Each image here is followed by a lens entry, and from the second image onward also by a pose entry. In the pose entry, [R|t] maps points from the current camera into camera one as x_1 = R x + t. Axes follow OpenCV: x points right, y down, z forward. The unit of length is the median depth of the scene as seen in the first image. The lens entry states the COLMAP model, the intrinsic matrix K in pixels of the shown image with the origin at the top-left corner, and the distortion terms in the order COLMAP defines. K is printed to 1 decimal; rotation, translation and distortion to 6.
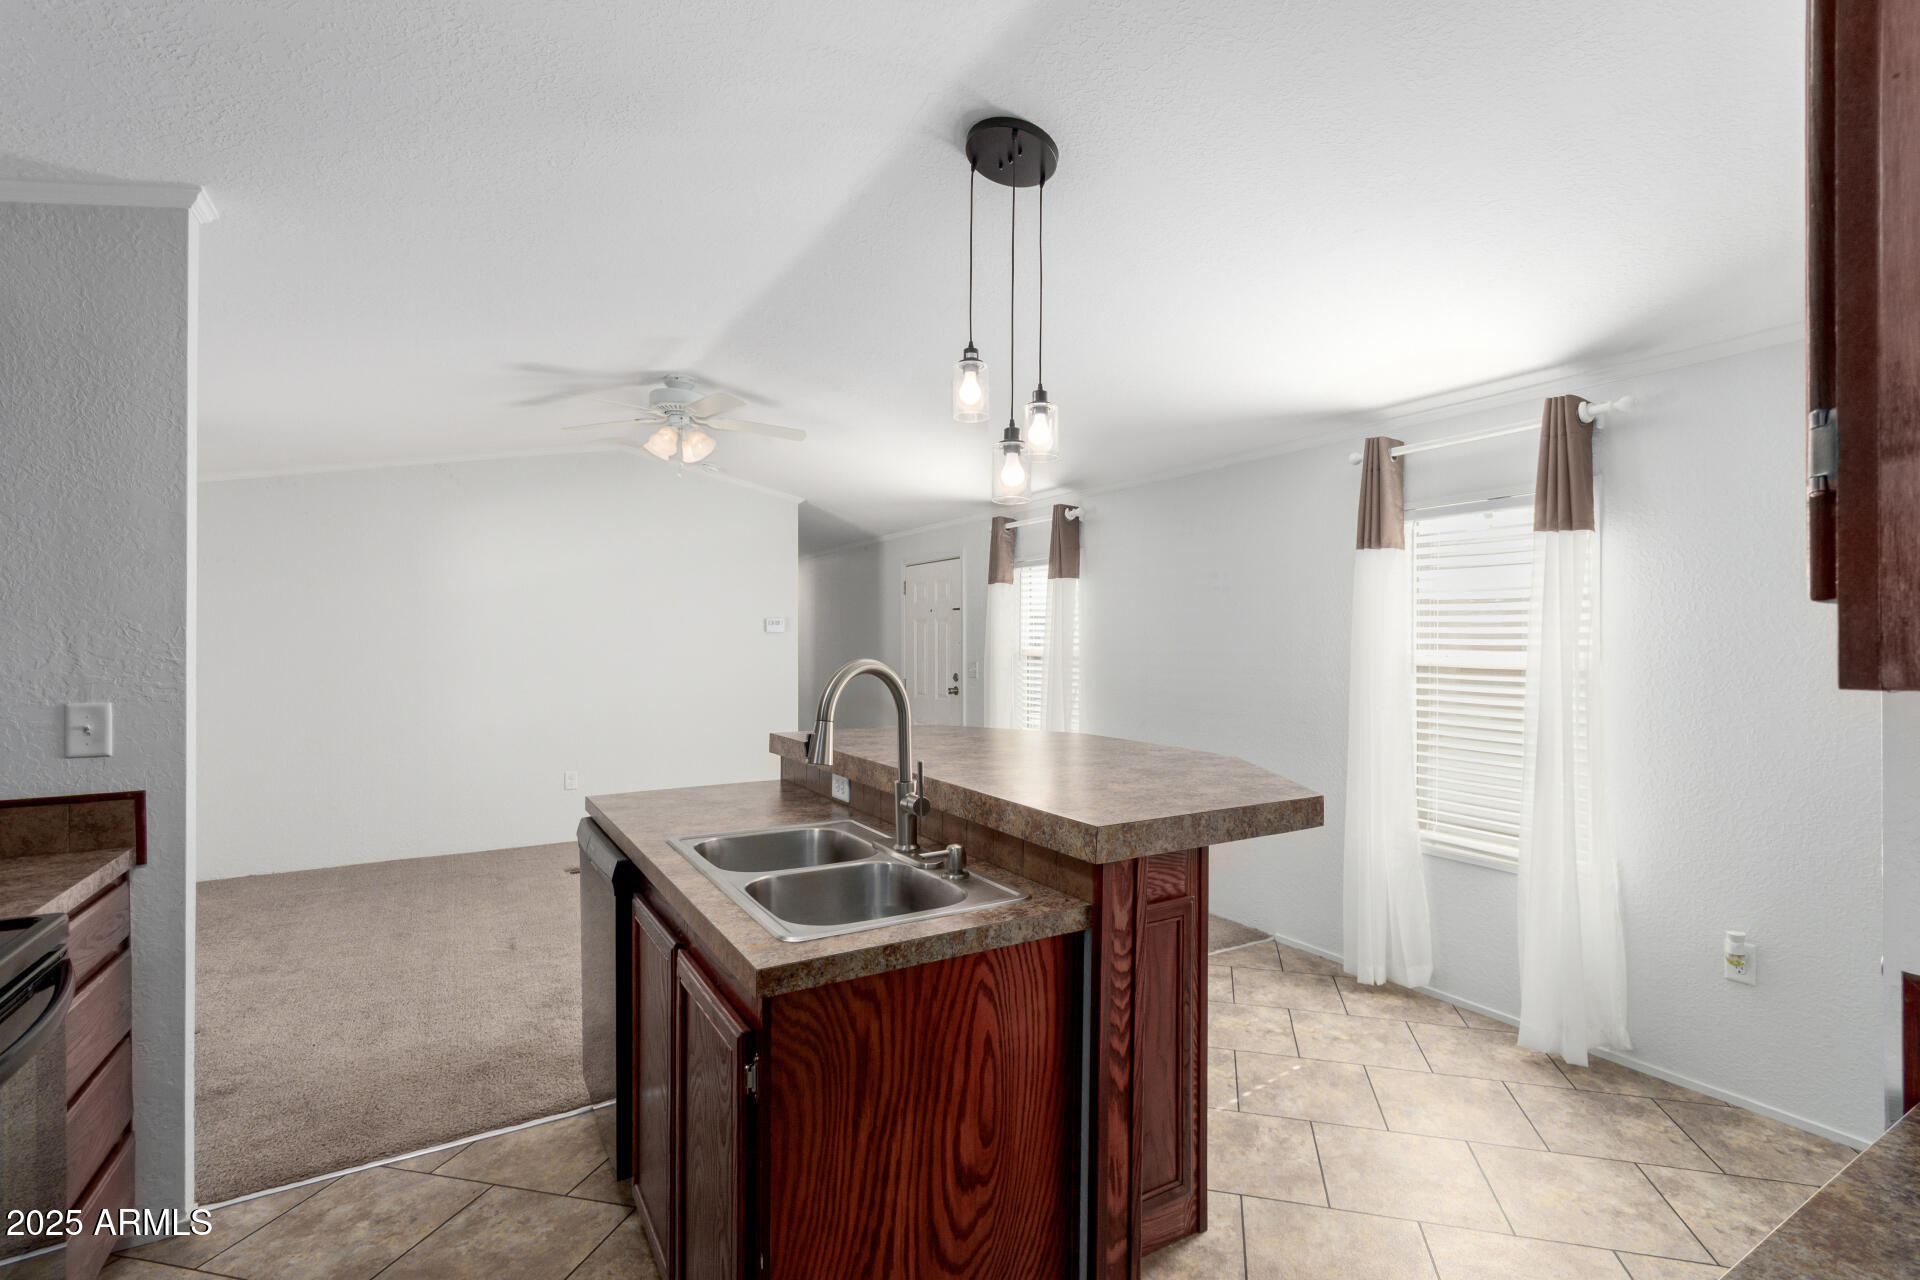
lens RADIAL K [[893.2, 0, 961.5], [0, 893.2, 641.8], [0, 0, 1]] dist [0.016449, 0.000003]
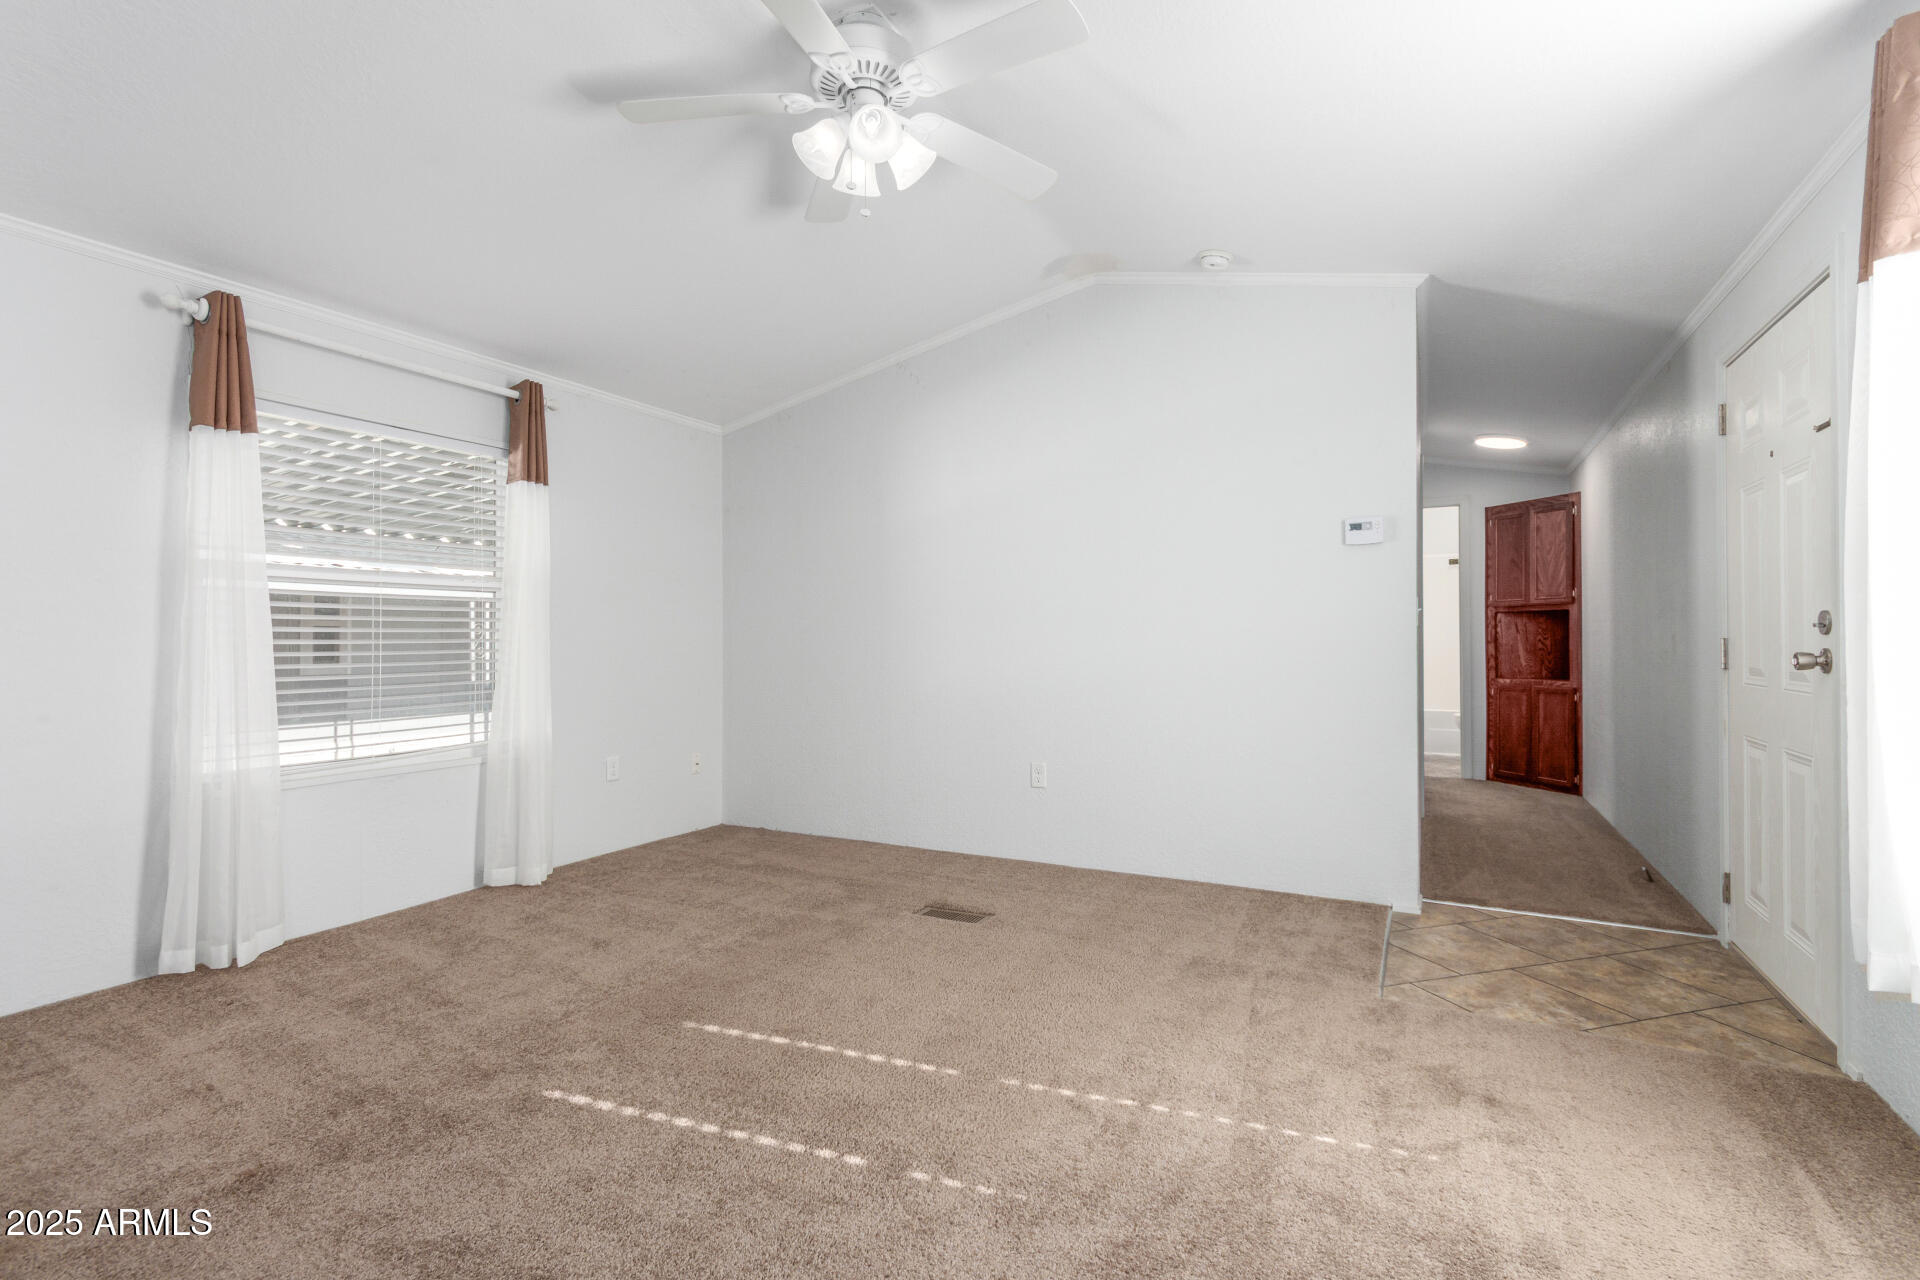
lens RADIAL K [[893.2, 0, 962.7], [0, 893.2, 636.1], [0, 0, 1]] dist [0.016449, 0.000003]
pose [[0.534623, -0.007040, -0.845061, 0.112639], [0.003937, 0.999975, -0.005840, 0.045880], [0.845081, -0.000205, 0.534638, 0.532120]]
